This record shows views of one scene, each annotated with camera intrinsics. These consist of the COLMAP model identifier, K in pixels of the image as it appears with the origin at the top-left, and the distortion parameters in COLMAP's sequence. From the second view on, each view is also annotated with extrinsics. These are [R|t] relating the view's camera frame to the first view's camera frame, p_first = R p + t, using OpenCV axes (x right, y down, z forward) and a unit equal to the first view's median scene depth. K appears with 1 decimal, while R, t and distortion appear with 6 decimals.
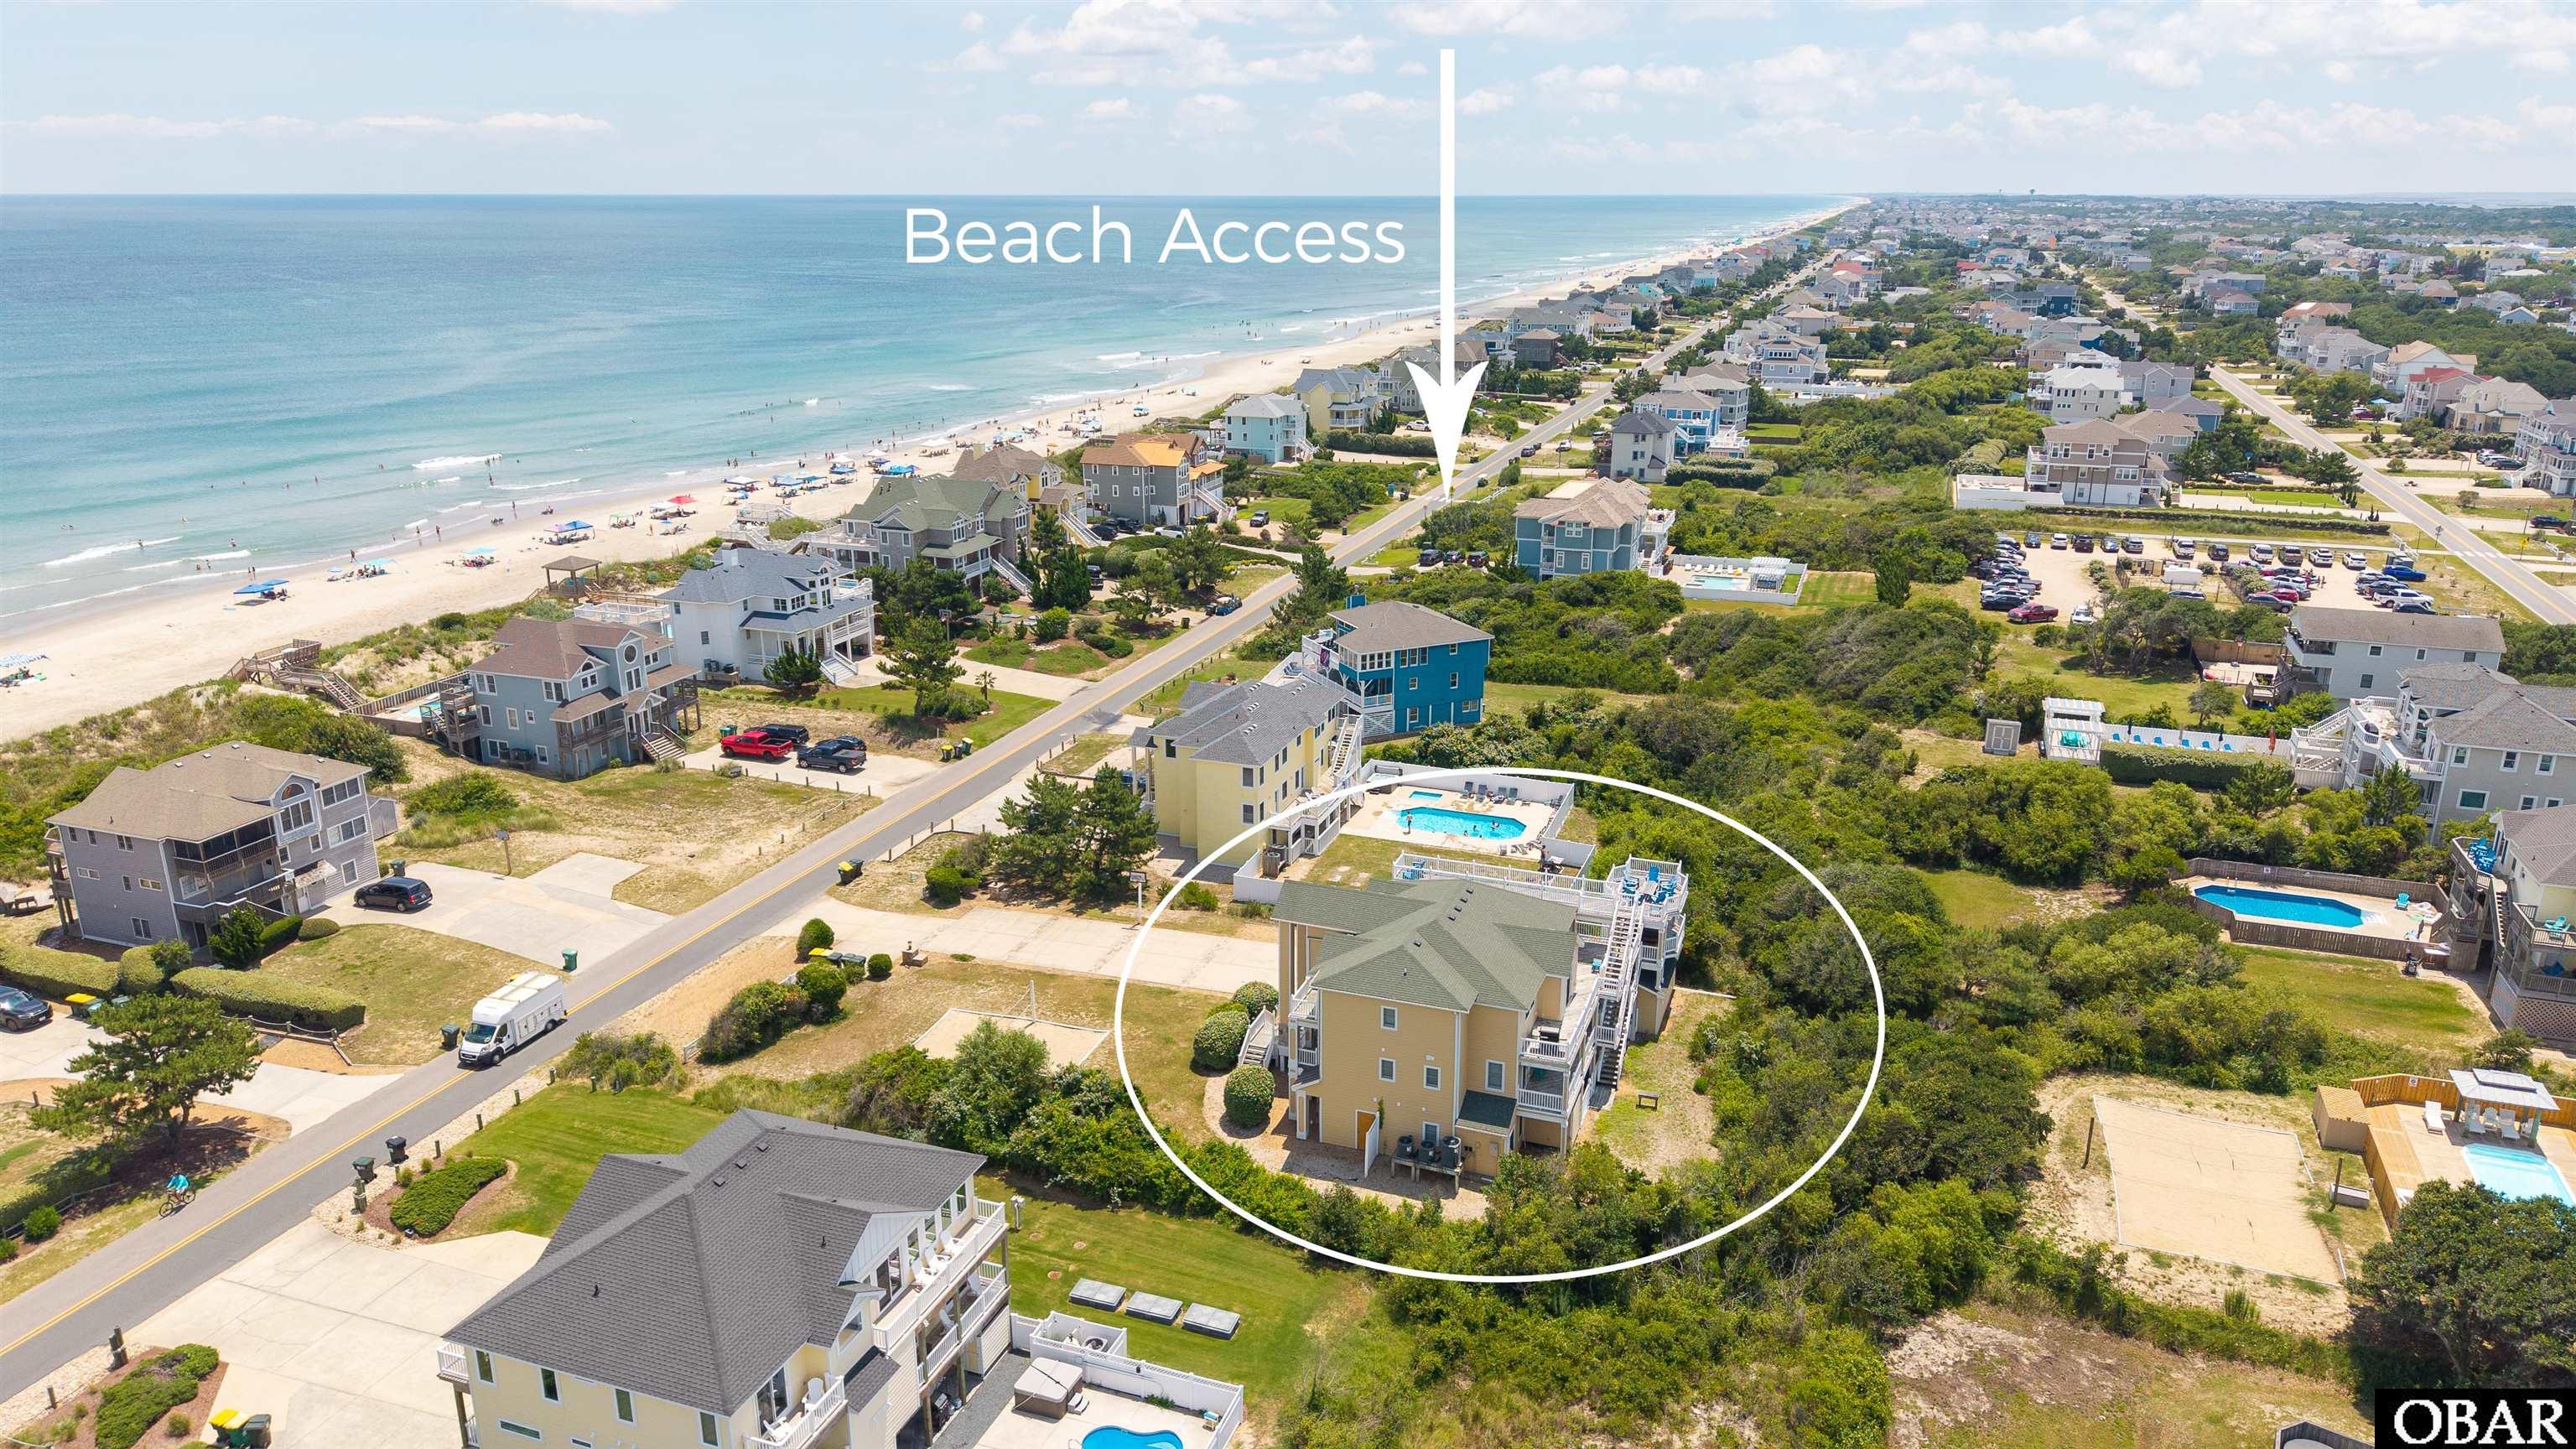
lens RADIAL K [[1701.2, 0, 1290.4], [0, 1701.2, 791.3], [0, 0, 1]] dist [0.046168, -0.046970]
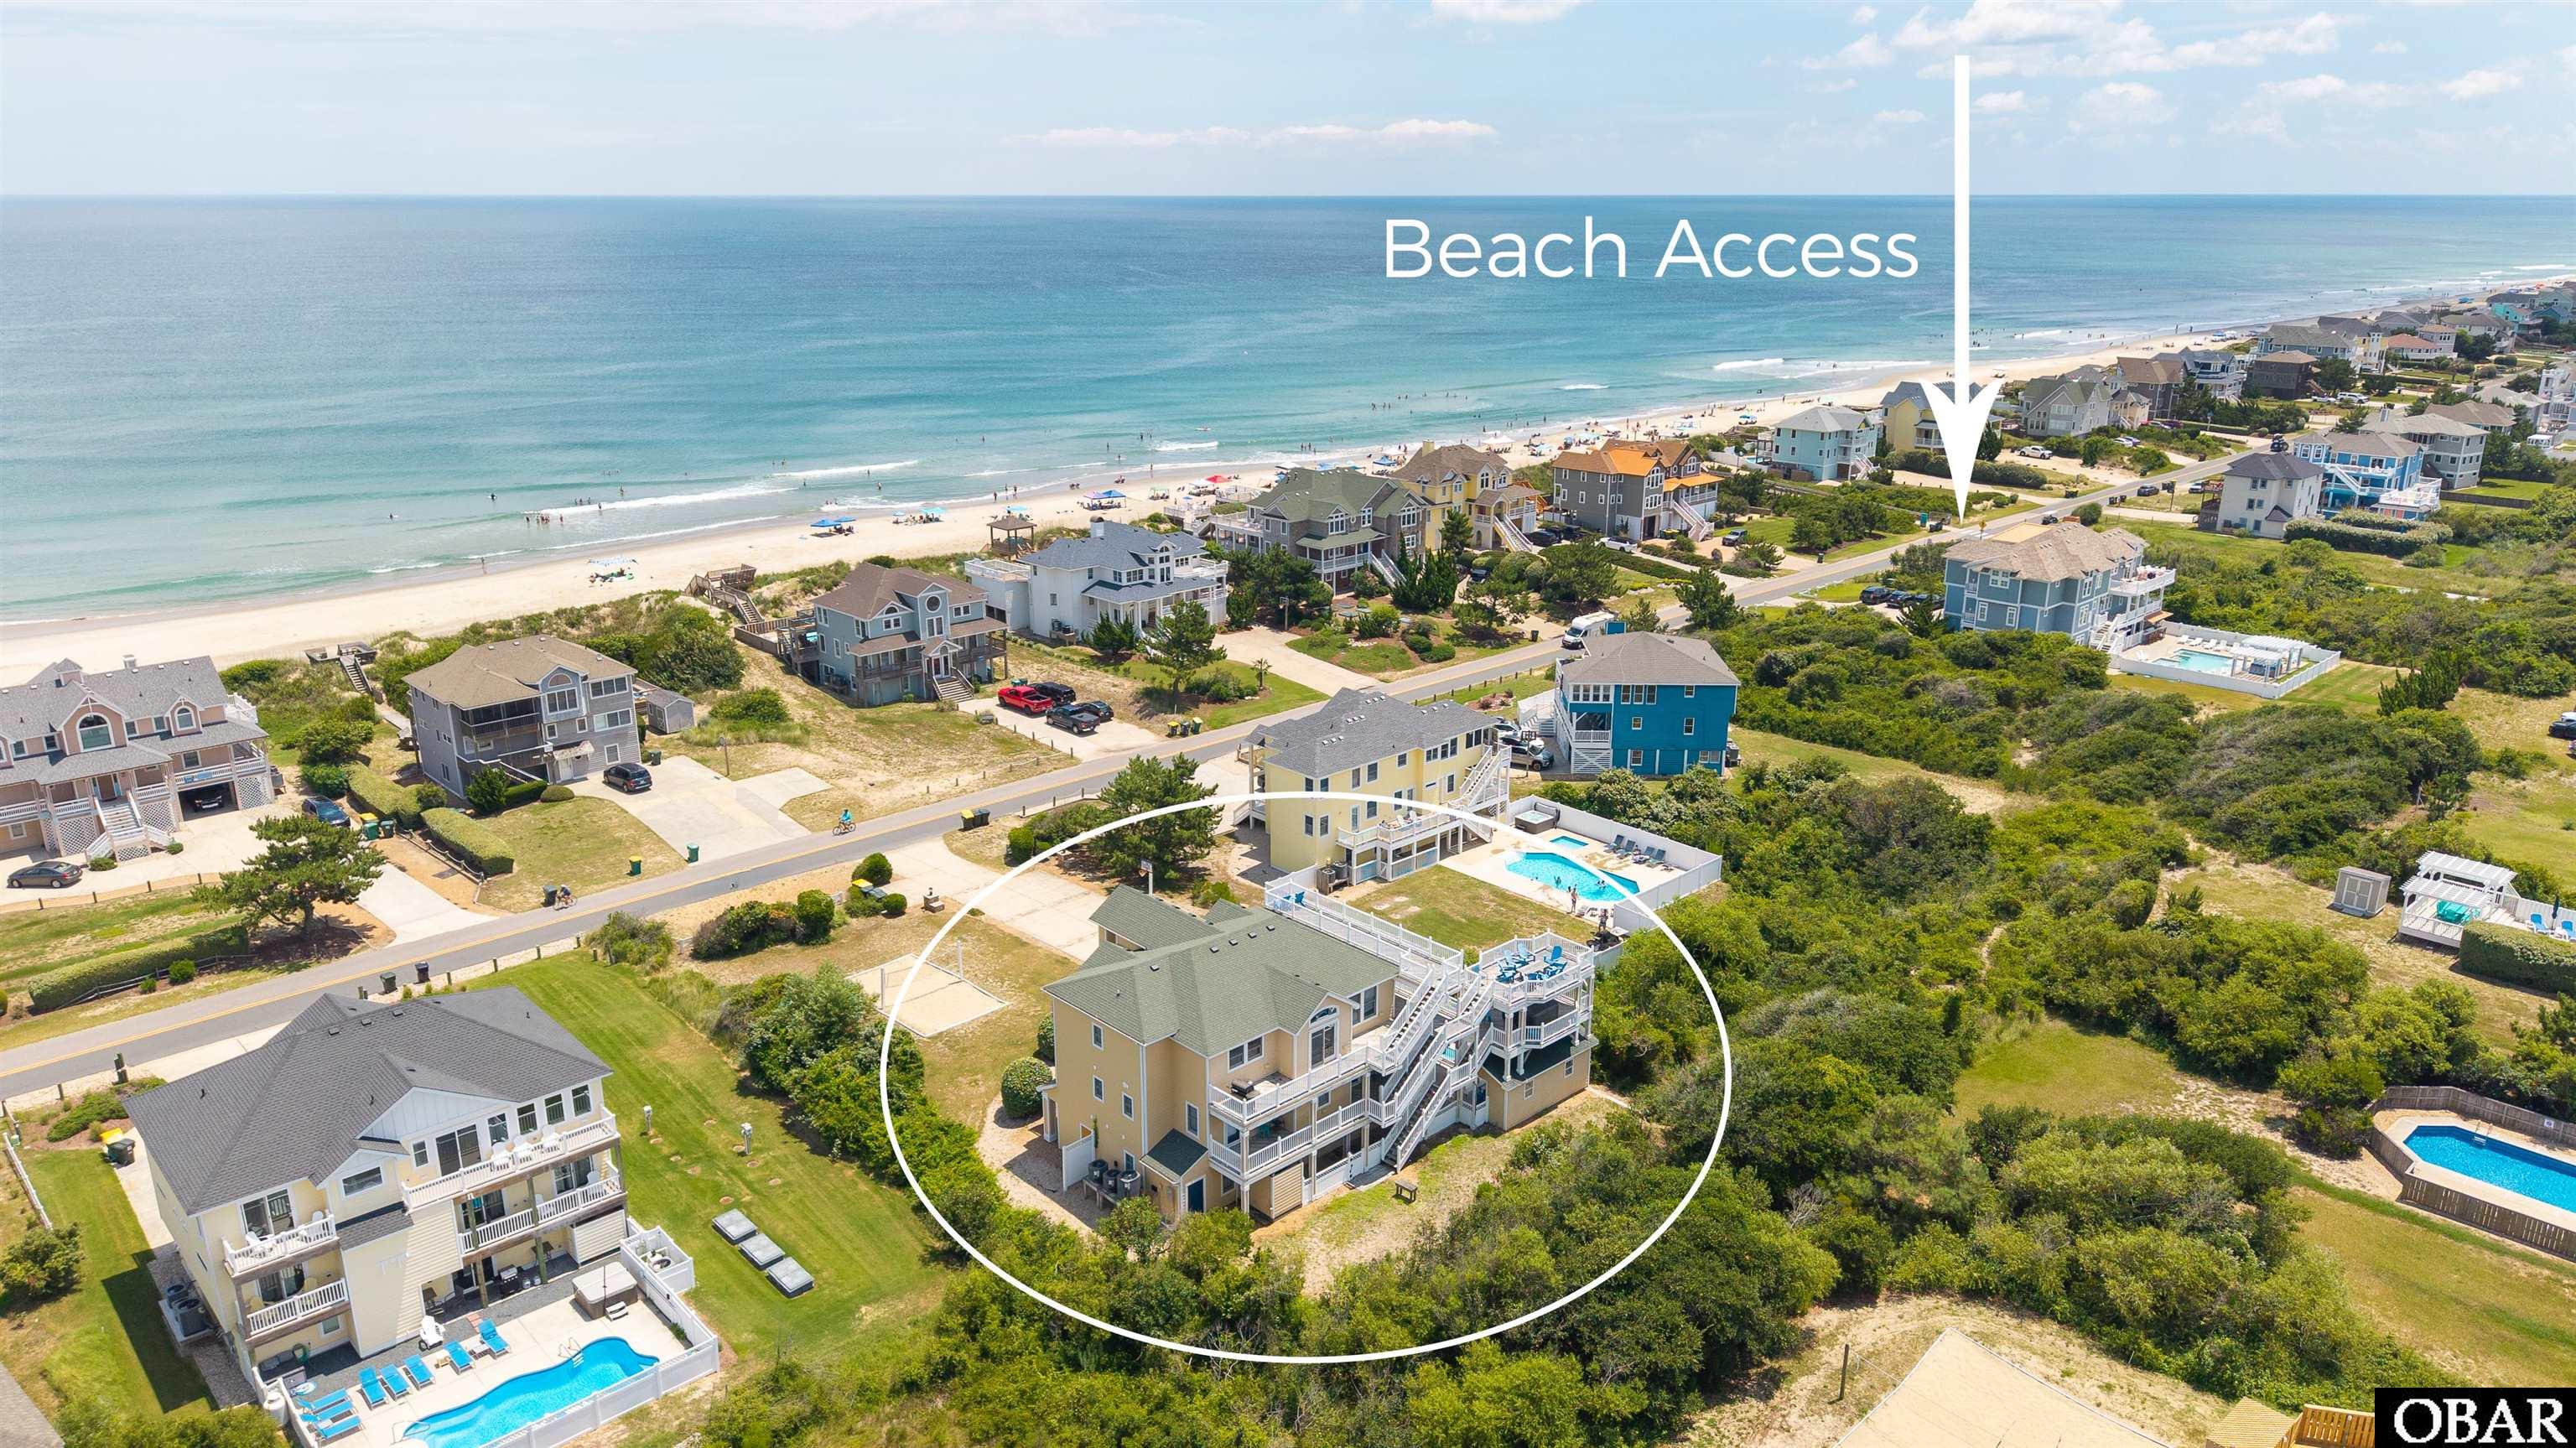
lens RADIAL K [[1701.1, 0, 1290.4], [0, 1701.1, 790.8], [0, 0, 1]] dist [0.046168, -0.046970]
pose [[0.892929, 0.149999, -0.424474, 0.356699], [-0.150264, 0.988093, 0.033071, -0.035111], [0.424380, 0.034253, 0.904836, 0.103727]]
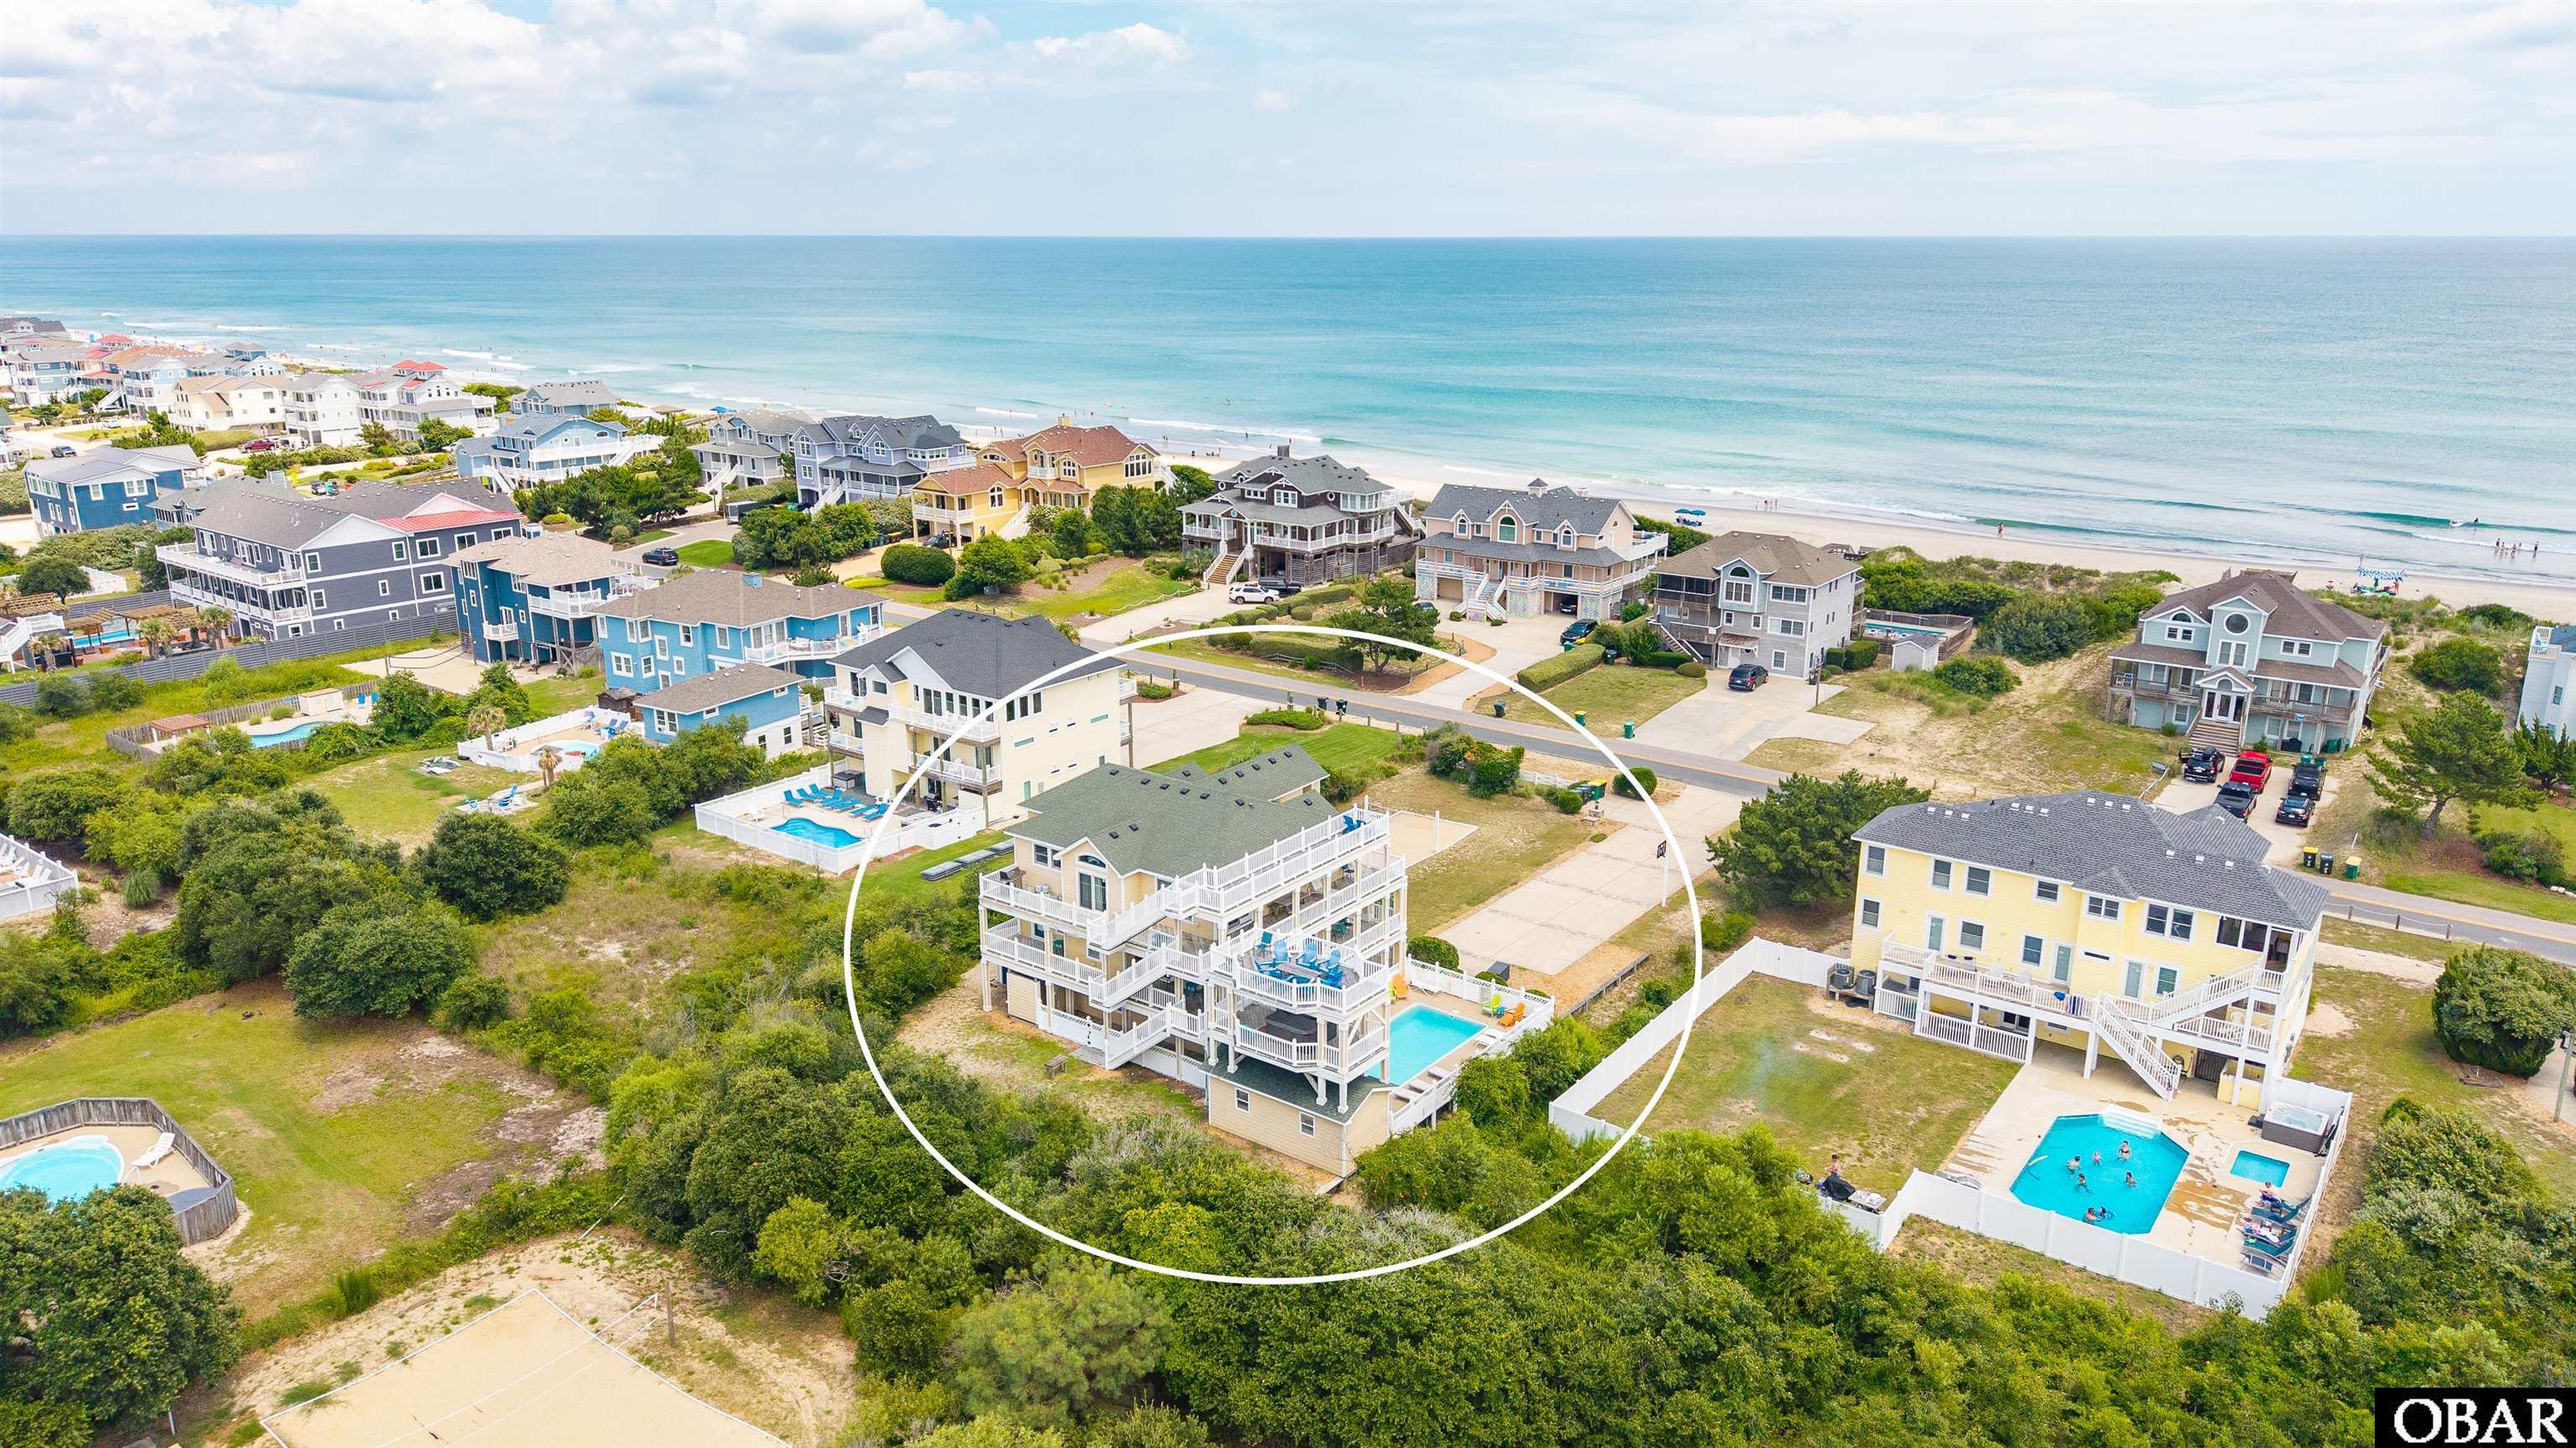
lens RADIAL K [[1701.1, 0, 1290.4], [0, 1701.1, 790.8], [0, 0, 1]] dist [0.046168, -0.046970]
pose [[-0.291334, 0.298771, -0.908769, 0.635510], [-0.320660, 0.864519, 0.387020, -0.213185], [0.901278, 0.404158, -0.156060, 0.831693]]
